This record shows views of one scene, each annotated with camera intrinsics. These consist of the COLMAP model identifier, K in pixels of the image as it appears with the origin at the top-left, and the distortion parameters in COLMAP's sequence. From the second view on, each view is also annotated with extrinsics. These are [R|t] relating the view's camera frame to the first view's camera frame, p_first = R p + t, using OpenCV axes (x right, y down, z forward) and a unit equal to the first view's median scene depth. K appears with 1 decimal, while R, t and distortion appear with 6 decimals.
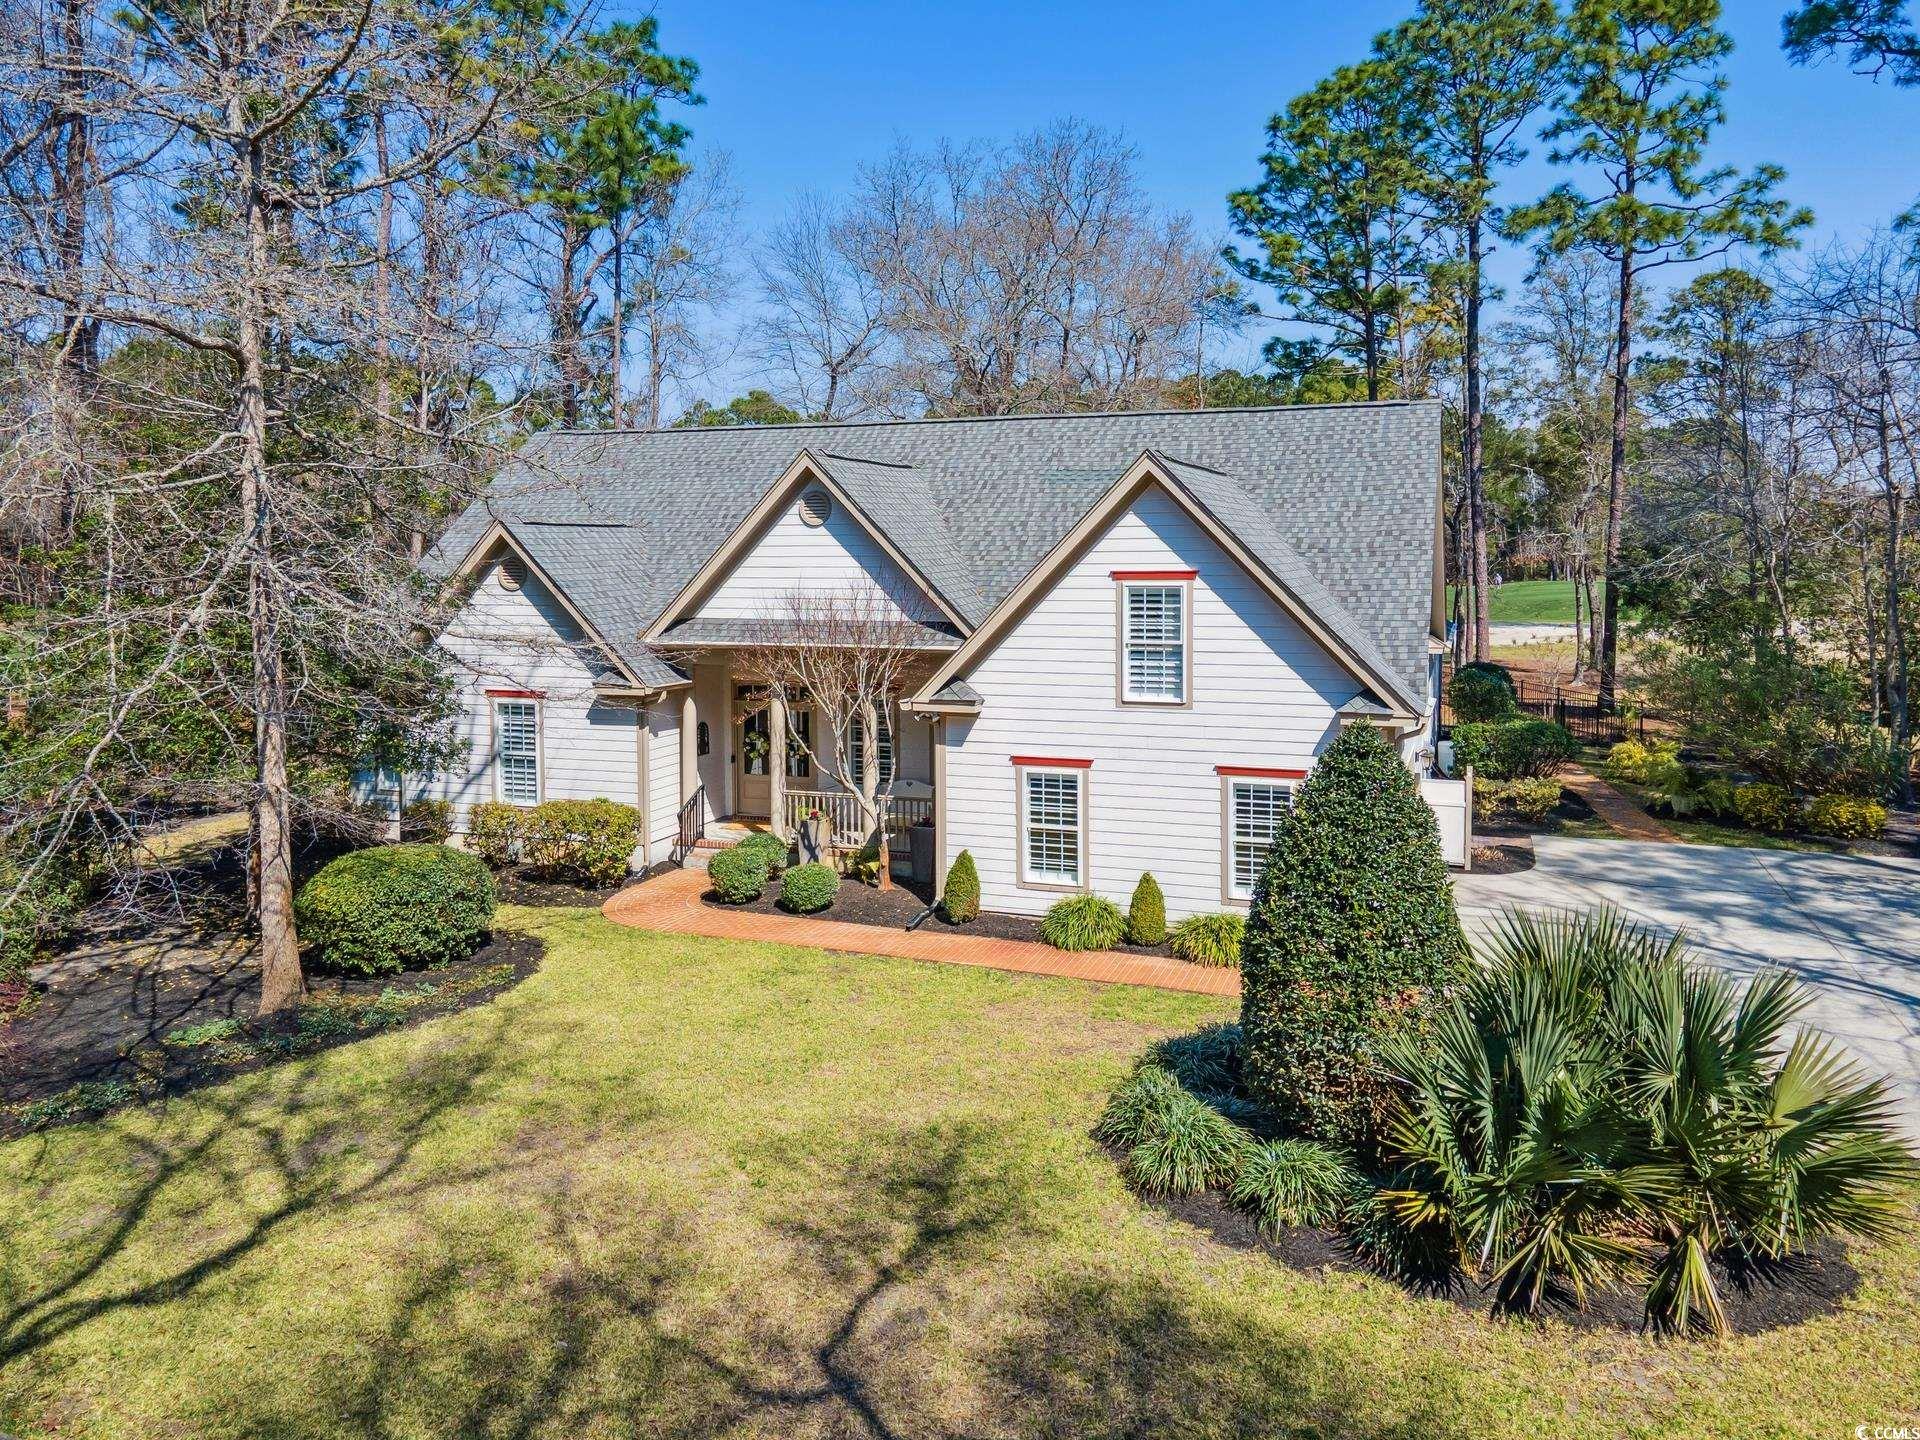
lens RADIAL K [[1427.4, 0, 960.0], [0, 1427.4, 720.0], [0, 0, 1]] dist [-0.006913, 0.120415]
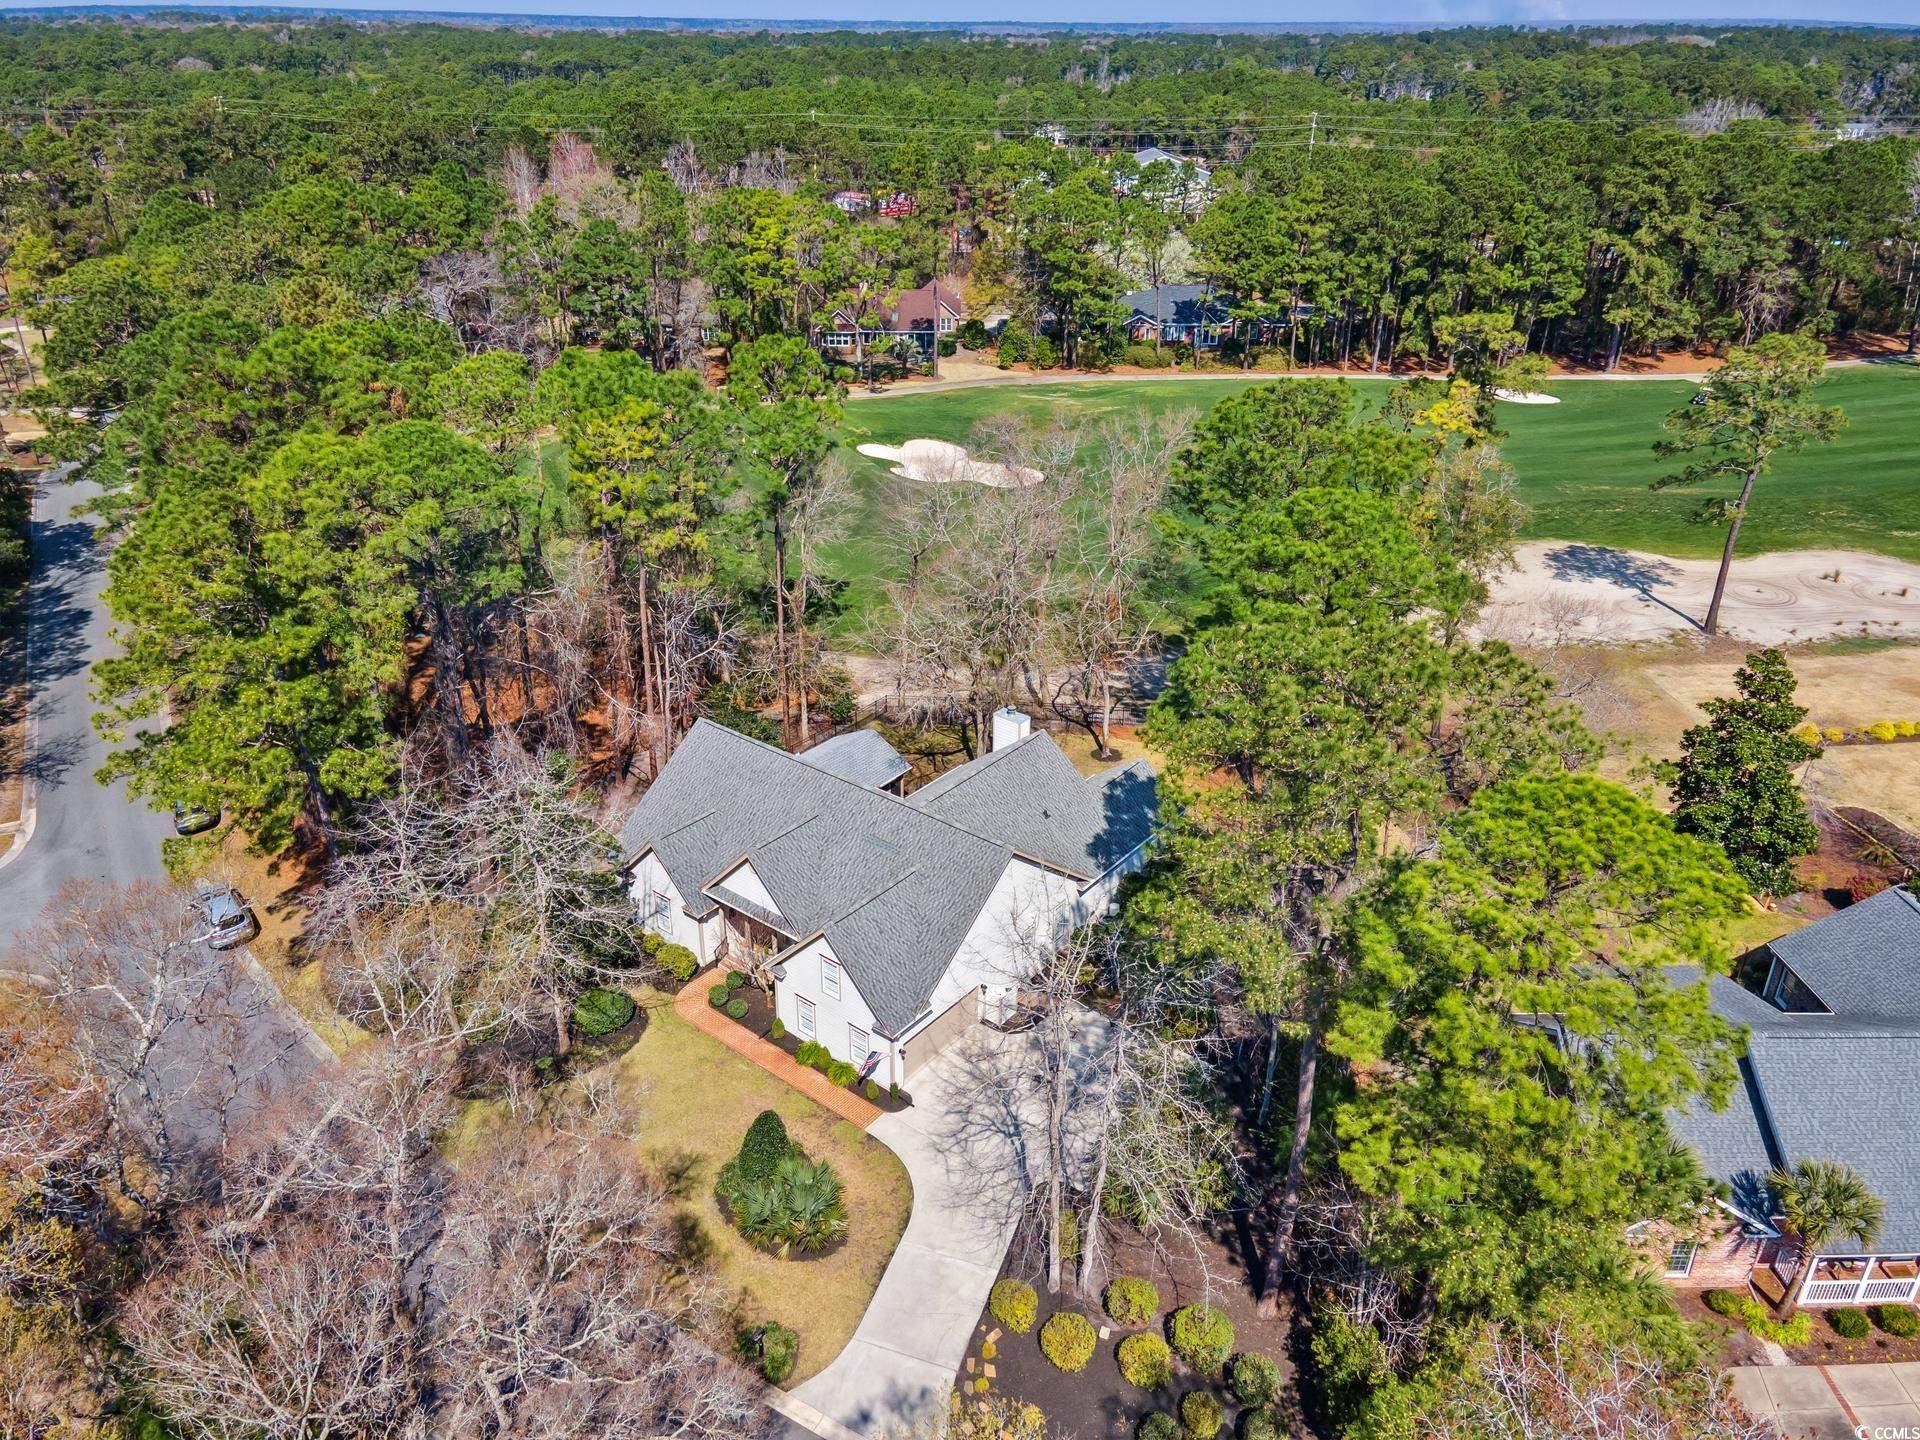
lens RADIAL K [[1427.4, 0, 960.0], [0, 1427.4, 720.0], [0, 0, 1]] dist [-0.006913, 0.120415]
pose [[0.940641, 0.164848, -0.296682, 1.151022], [-0.049204, 0.931125, 0.361366, -1.588406], [0.335818, -0.325317, 0.883965, -1.290540]]
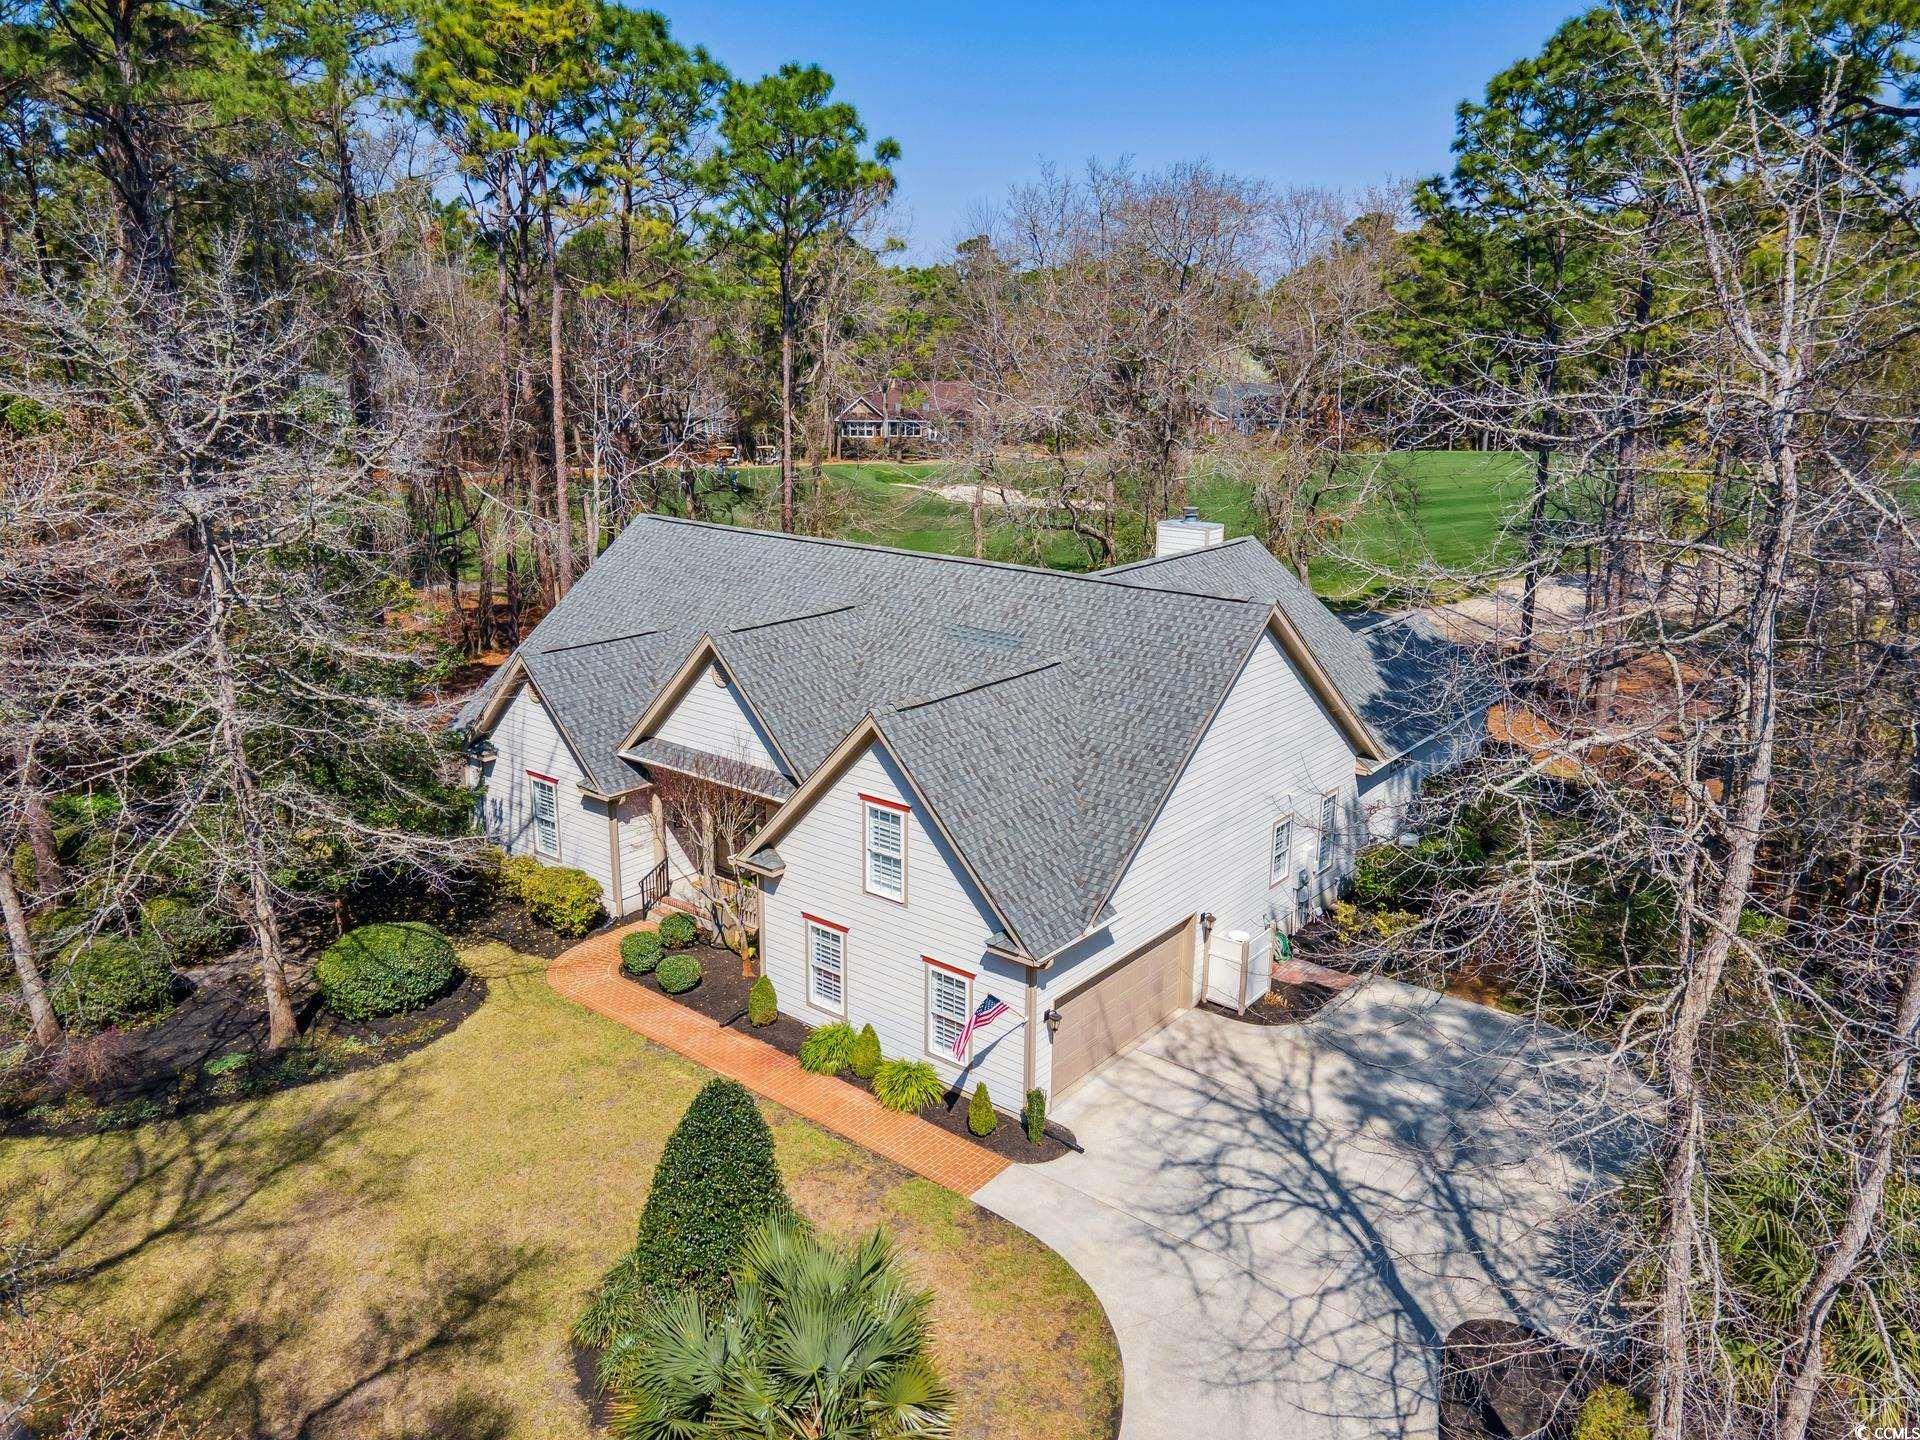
lens RADIAL K [[1427.4, 0, 960.0], [0, 1427.4, 720.0], [0, 0, 1]] dist [-0.006913, 0.120415]
pose [[0.939389, 0.106421, -0.325917, 0.602306], [-0.049463, 0.982728, 0.178321, -0.401043], [0.339265, -0.151392, 0.928428, -0.142788]]
